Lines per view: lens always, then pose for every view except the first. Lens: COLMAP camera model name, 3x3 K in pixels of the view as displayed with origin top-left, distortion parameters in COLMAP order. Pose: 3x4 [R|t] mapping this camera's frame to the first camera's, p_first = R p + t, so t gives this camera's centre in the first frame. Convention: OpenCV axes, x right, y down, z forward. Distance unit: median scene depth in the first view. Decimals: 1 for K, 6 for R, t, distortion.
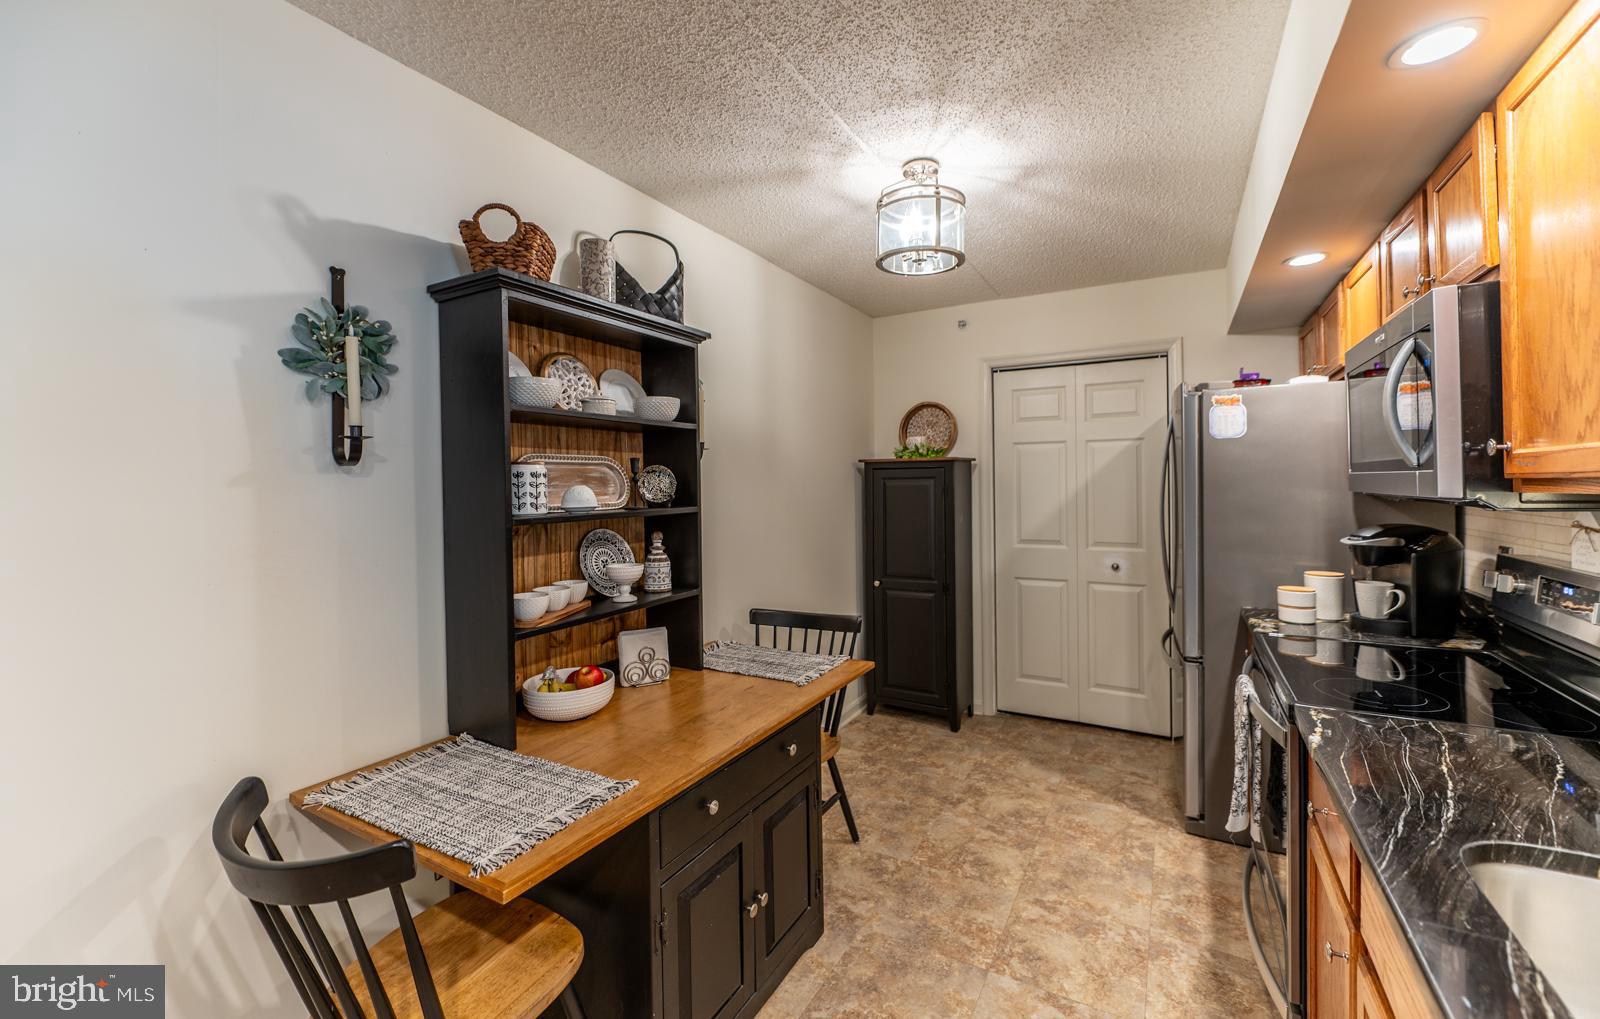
lens RADIAL K [[656.3, 0, 802.7], [0, 656.3, 491.8], [0, 0, 1]] dist [-0.000074, -0.000002]
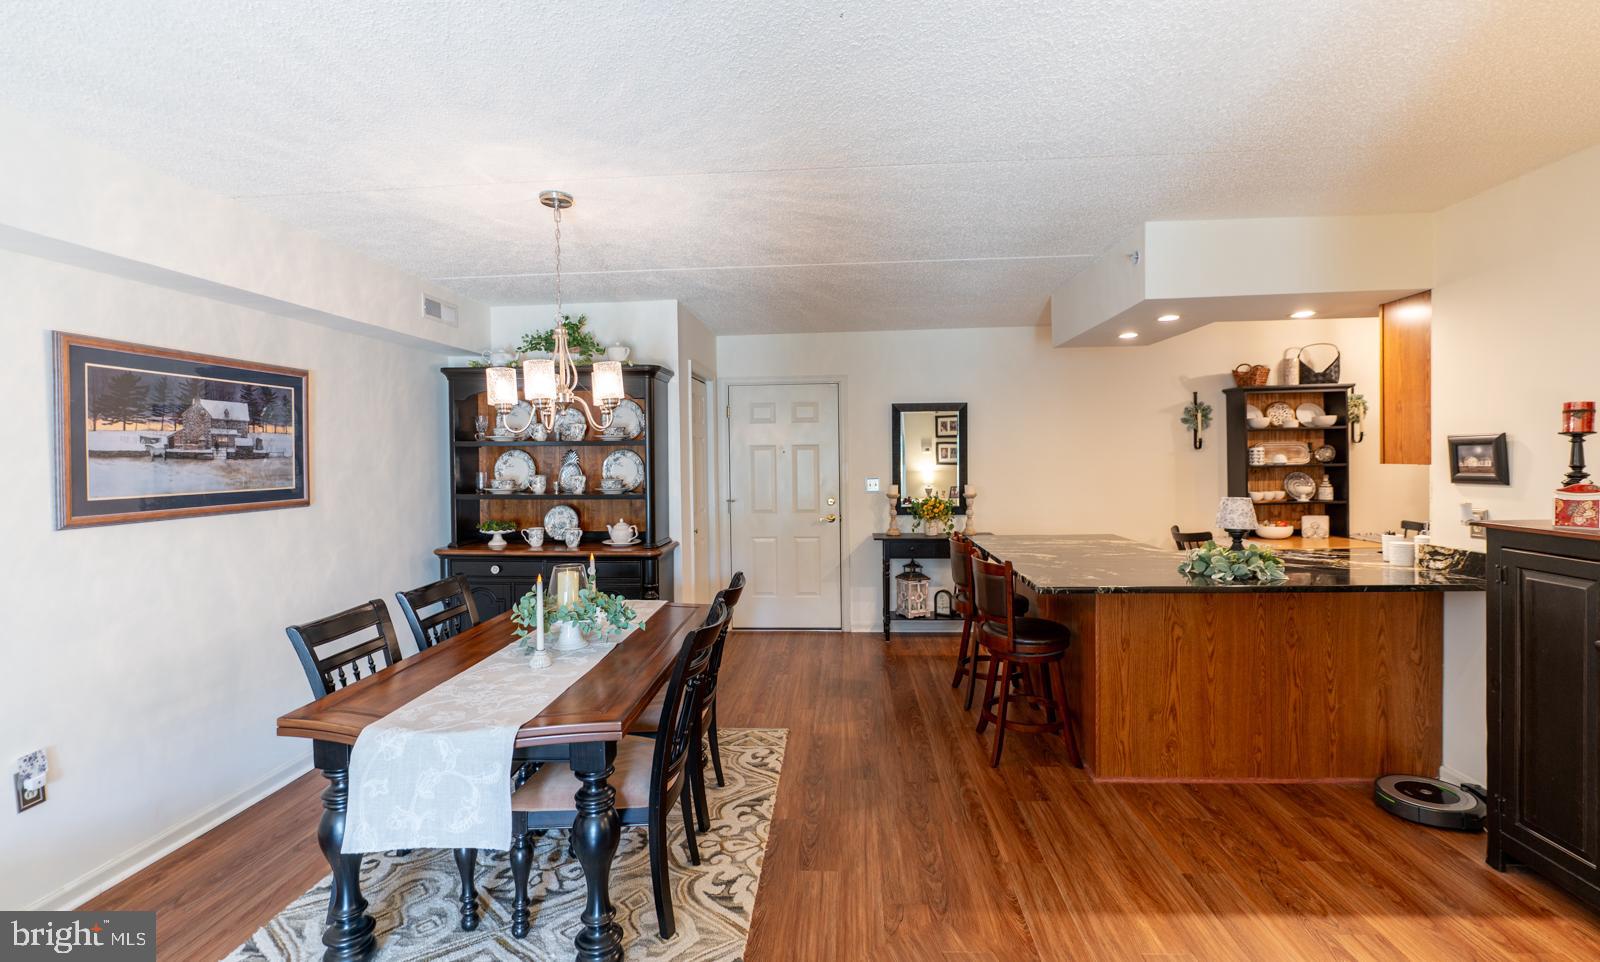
lens RADIAL K [[693.5, 0, 797.2], [0, 693.5, 463.3], [0, 0, 1]] dist [-0.007315, -0.000070]
pose [[0.437806, 0.011524, -0.898996, 1.163576], [0.001749, 0.999905, 0.013669, -0.013556], [0.899068, -0.007557, 0.437744, -1.748733]]
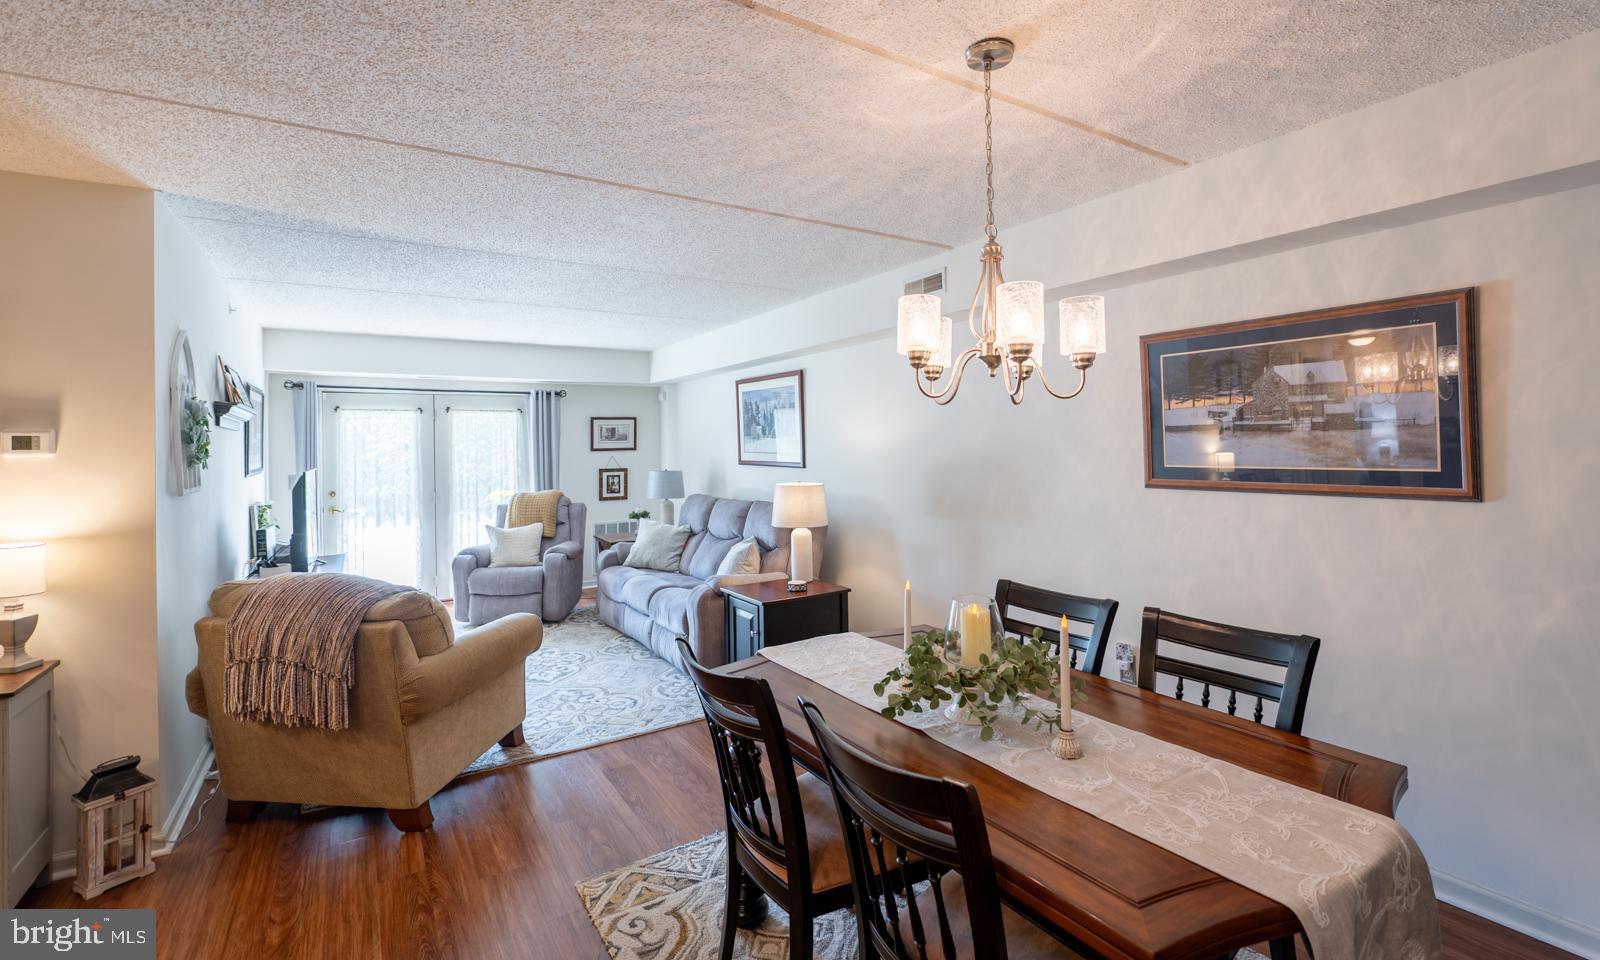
lens RADIAL K [[711.6, 0, 797.9], [0, 711.6, 436.8], [0, 0, 1]] dist [-0.008044, -0.000144]
pose [[-0.883891, 0.027213, 0.466900, -0.328708], [0.027438, 0.999604, -0.006318, -0.010523], [-0.466887, 0.007227, -0.884288, -0.723064]]
